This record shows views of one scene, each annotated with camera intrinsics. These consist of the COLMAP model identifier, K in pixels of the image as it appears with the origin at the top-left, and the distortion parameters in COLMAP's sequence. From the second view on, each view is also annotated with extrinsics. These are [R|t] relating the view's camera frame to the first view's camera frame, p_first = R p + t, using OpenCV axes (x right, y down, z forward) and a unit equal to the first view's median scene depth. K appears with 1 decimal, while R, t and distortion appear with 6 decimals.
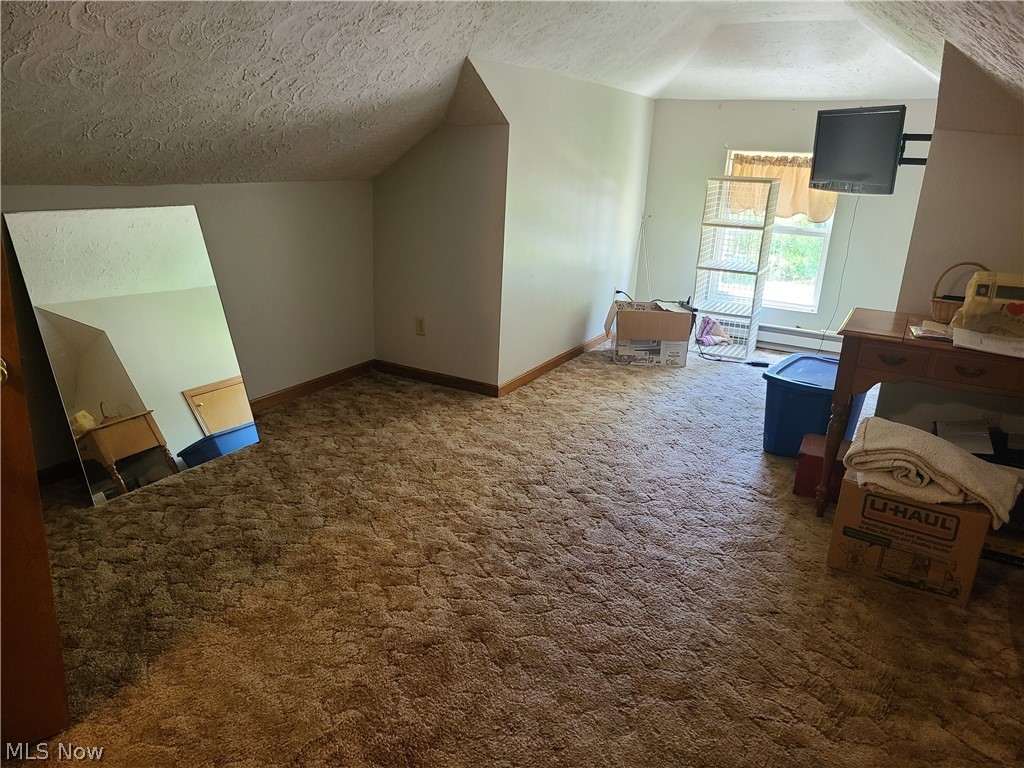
lens RADIAL K [[769.3, 0, 511.8], [0, 769.3, 388.9], [0, 0, 1]] dist [0.047485, -0.033218]
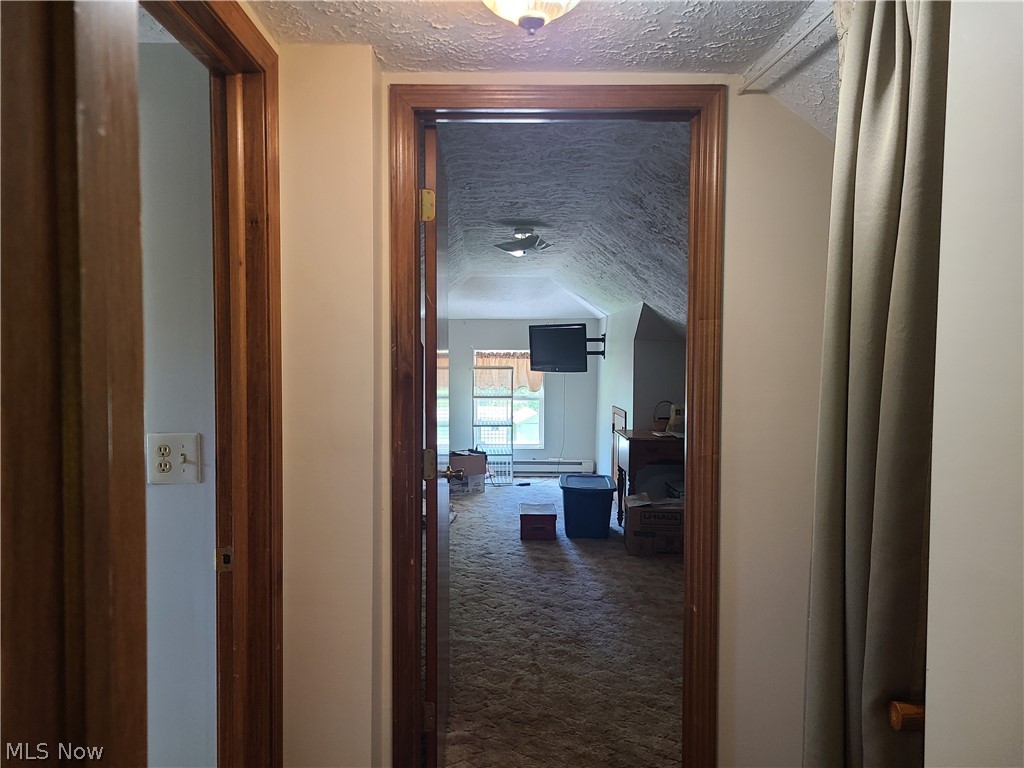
lens RADIAL K [[769.3, 0, 512.6], [0, 769.3, 378.8], [0, 0, 1]] dist [0.047485, -0.033218]
pose [[0.856684, -0.059699, 0.512376, -0.464143], [0.184941, 0.962794, -0.197039, 0.062205], [-0.481550, 0.263560, 0.835851, -0.303331]]
